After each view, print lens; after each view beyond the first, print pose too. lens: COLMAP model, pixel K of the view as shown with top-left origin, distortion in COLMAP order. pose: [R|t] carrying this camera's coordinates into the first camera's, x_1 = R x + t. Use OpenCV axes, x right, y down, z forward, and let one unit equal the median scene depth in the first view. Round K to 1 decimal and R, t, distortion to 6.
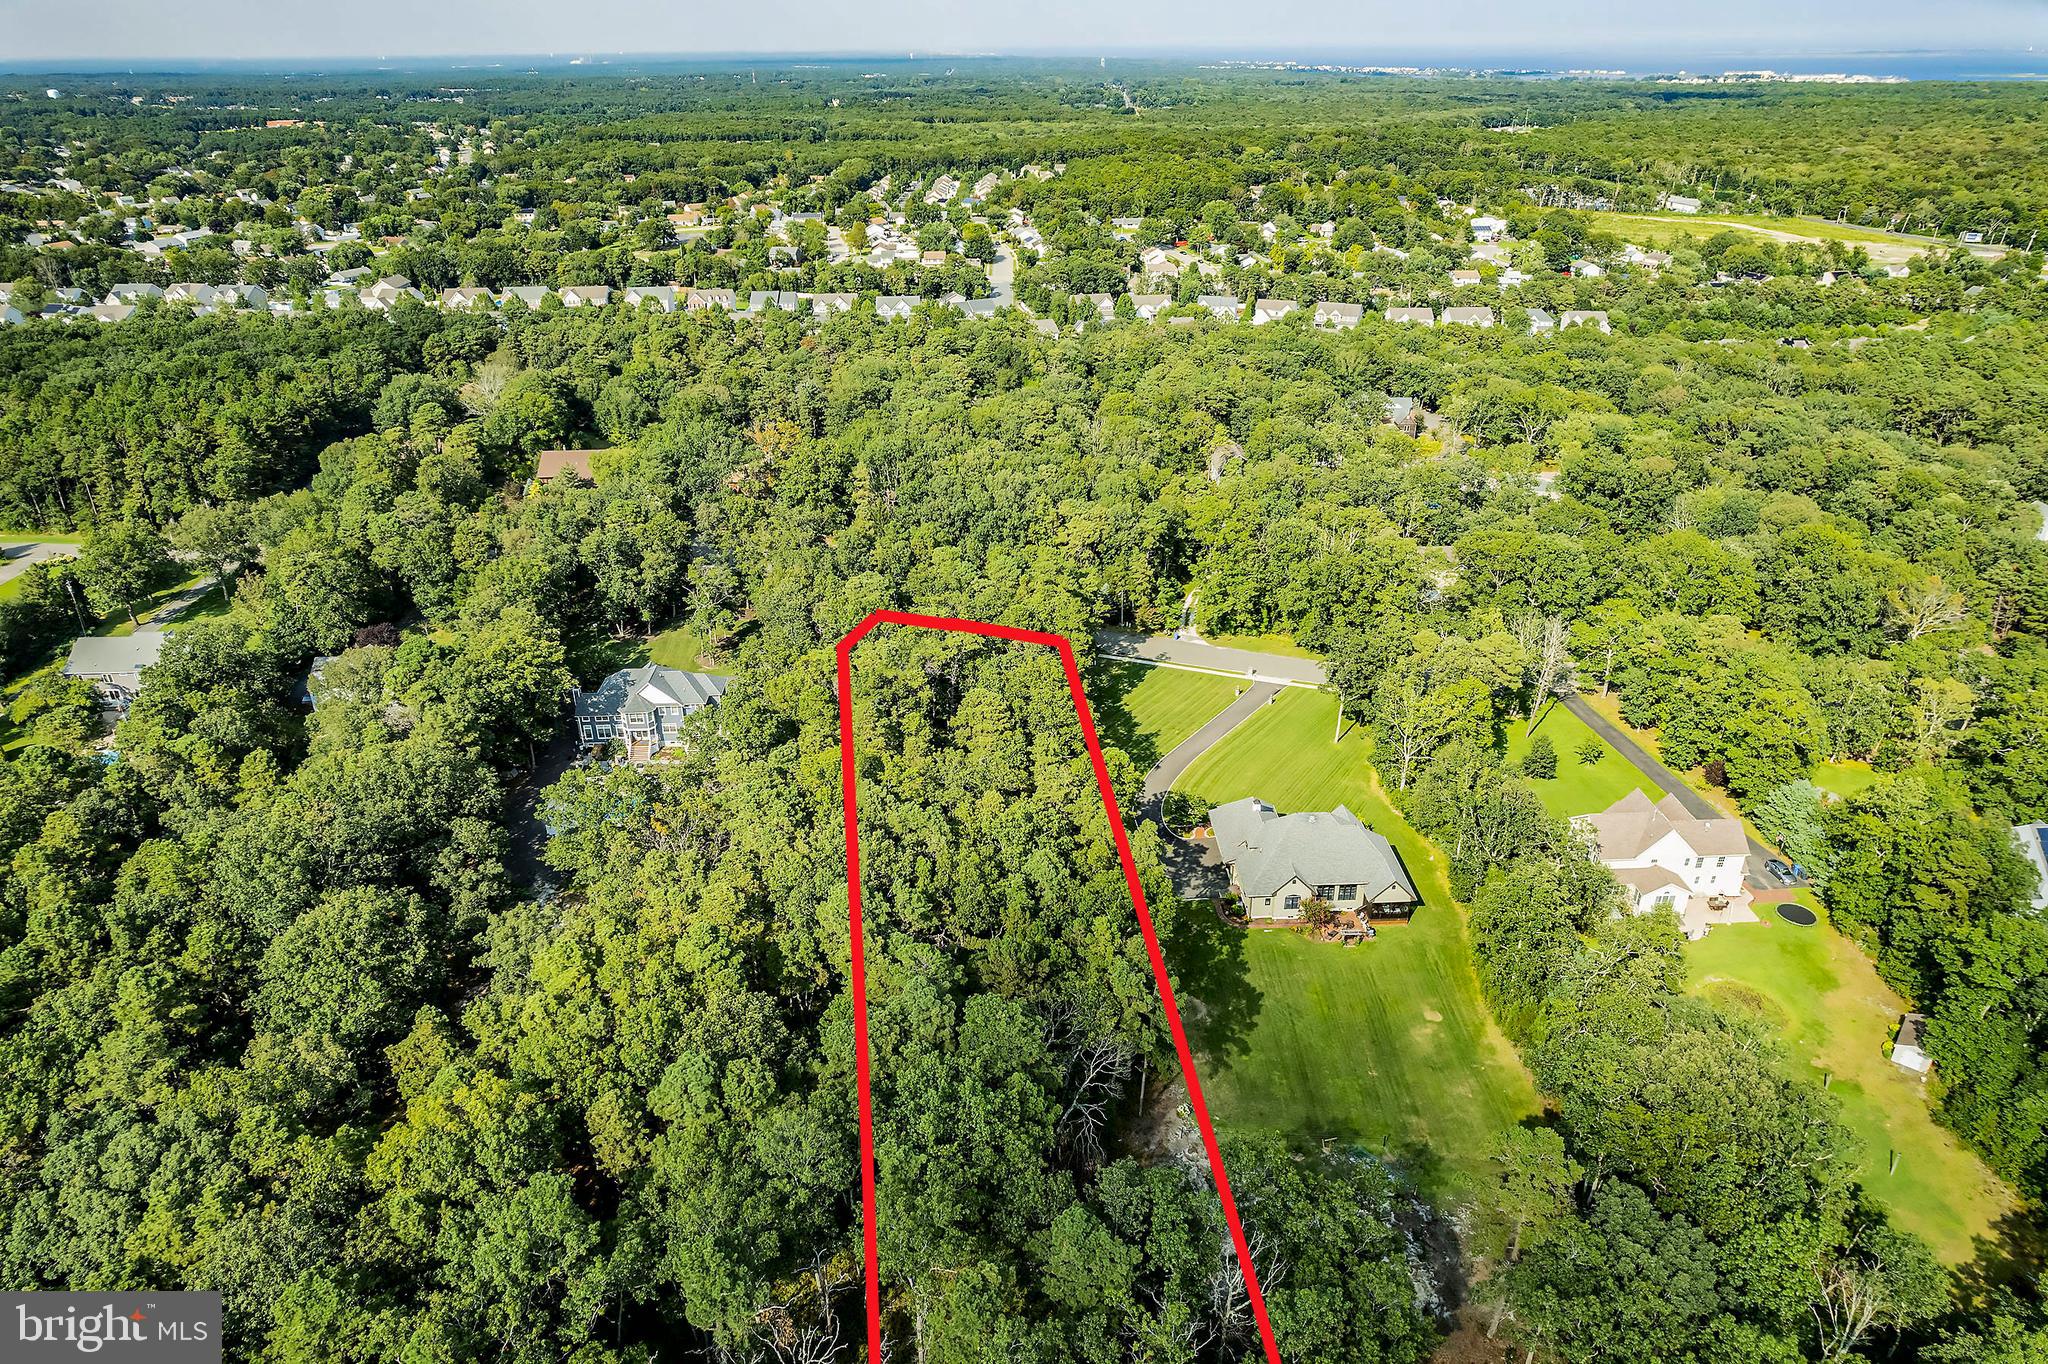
lens RADIAL K [[1314.7, 0, 1024.0], [0, 1314.7, 682.0], [0, 0, 1]] dist [-0.002246, -0.094989]
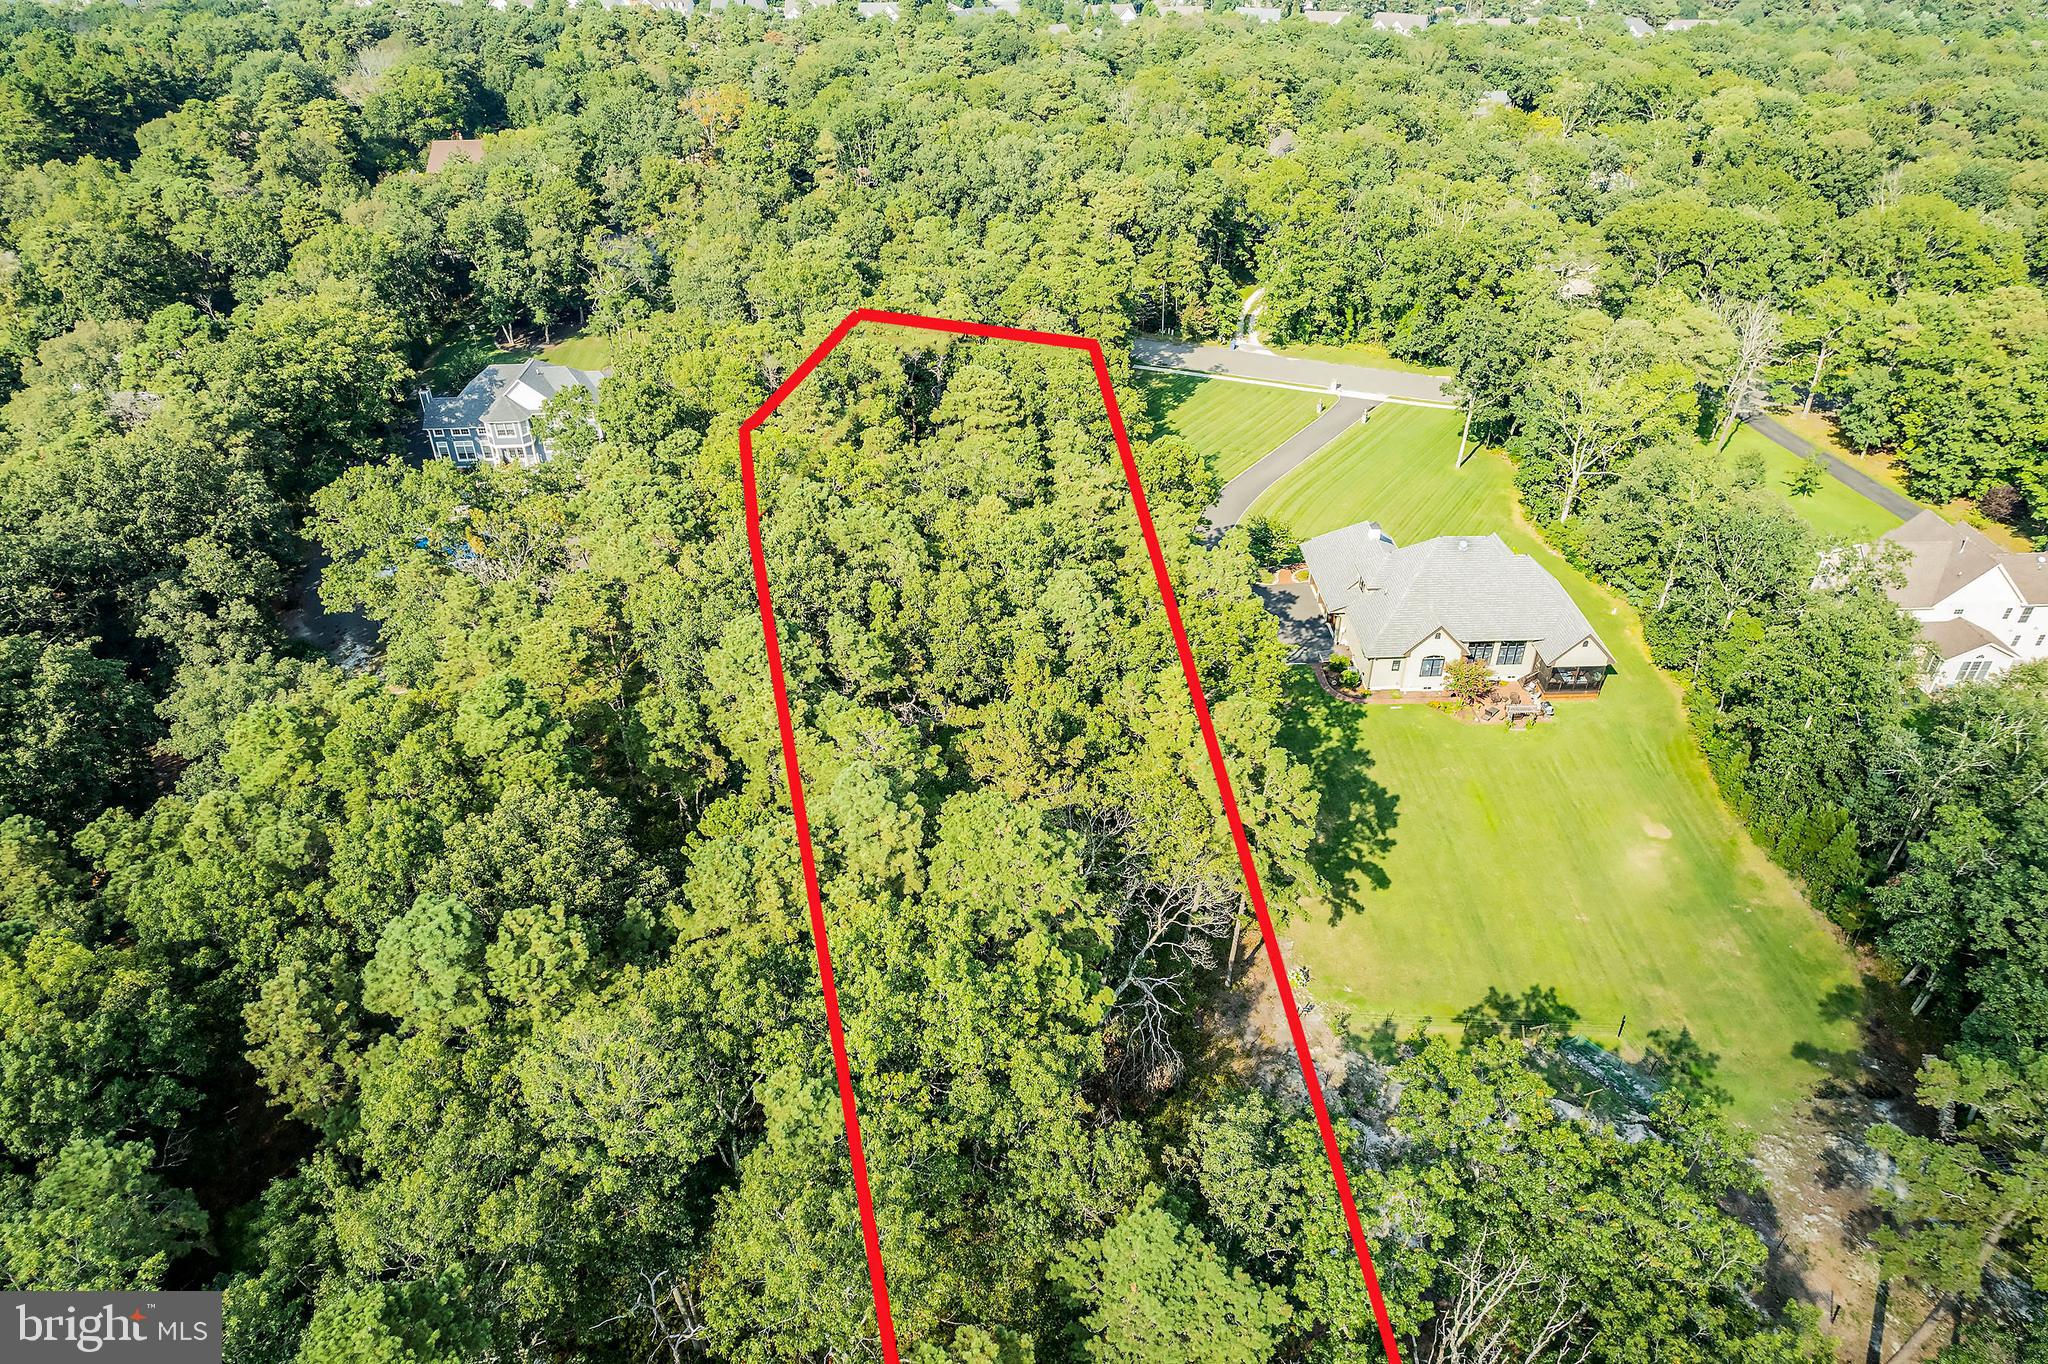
lens RADIAL K [[1292.7, 0, 1024.0], [0, 1292.7, 682.0], [0, 0, 1]] dist [-0.001722, 0.001351]
pose [[0.999993, 0.000655, -0.003770, -0.005521], [-0.000130, 0.990505, 0.137476, 0.091584], [0.003824, -0.137475, 0.990498, 0.366164]]
